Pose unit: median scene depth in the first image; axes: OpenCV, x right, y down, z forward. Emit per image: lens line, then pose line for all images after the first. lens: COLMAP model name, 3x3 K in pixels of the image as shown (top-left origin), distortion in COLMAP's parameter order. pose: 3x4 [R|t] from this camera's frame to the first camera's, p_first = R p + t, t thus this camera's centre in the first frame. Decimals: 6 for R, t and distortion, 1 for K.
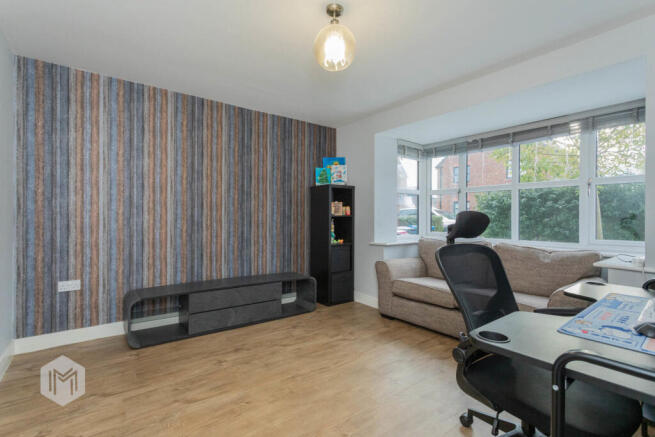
lens RADIAL K [[309.5, 0, 325.4], [0, 309.5, 215.7], [0, 0, 1]] dist [-0.001409, -0.000096]
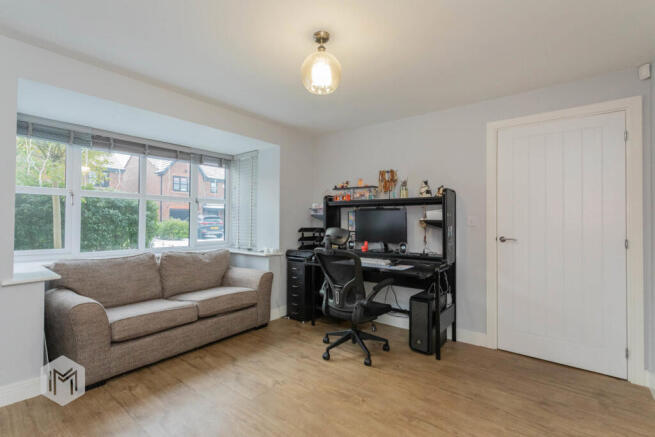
lens RADIAL K [[309.5, 0, 325.4], [0, 309.5, 215.7], [0, 0, 1]] dist [-0.001409, -0.000096]
pose [[-0.228444, 0.010910, 0.973496, -0.672065], [-0.008675, 0.999875, -0.013242, -0.030555], [-0.973518, -0.011470, -0.228320, 0.833401]]
